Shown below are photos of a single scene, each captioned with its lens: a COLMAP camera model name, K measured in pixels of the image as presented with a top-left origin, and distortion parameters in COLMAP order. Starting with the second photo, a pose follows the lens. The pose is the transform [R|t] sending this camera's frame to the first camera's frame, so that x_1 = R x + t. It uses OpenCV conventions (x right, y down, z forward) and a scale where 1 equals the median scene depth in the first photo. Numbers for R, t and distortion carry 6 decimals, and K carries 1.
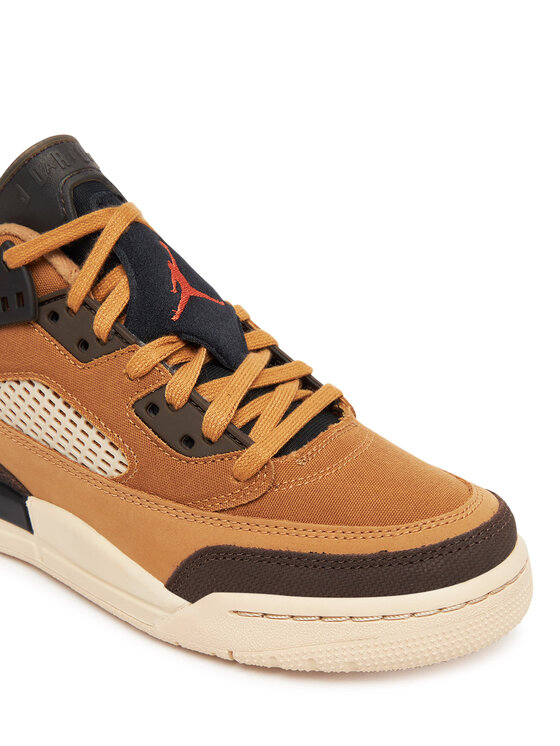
lens RADIAL K [[578.4, 0, 280.0], [0, 578.4, 373.0], [0, 0, 1]] dist [-0.046956, -0.001538]
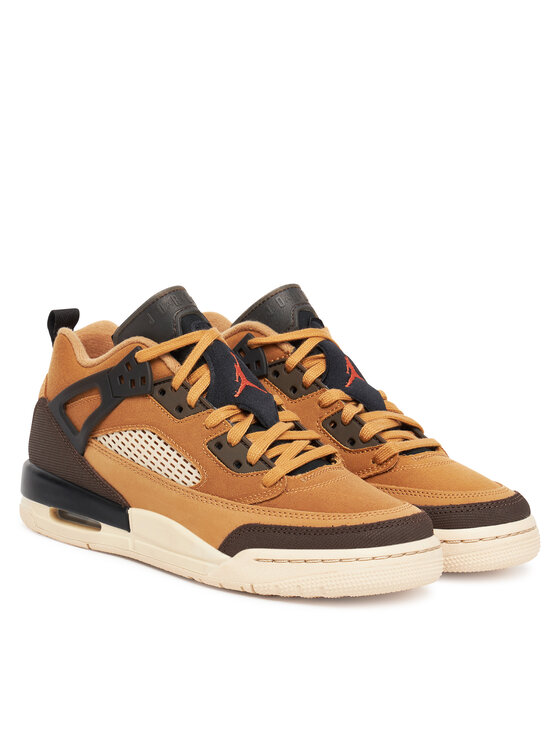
lens RADIAL K [[2006.9, 0, 280.0], [0, 2006.9, 373.0], [0, 0, 1]] dist [-0.003909, -0.005421]
pose [[0.991083, 0.047879, -0.124345, 0.663994], [-0.080329, 0.959251, -0.270895, 1.408400], [0.106308, 0.278468, 0.954544, -4.558188]]
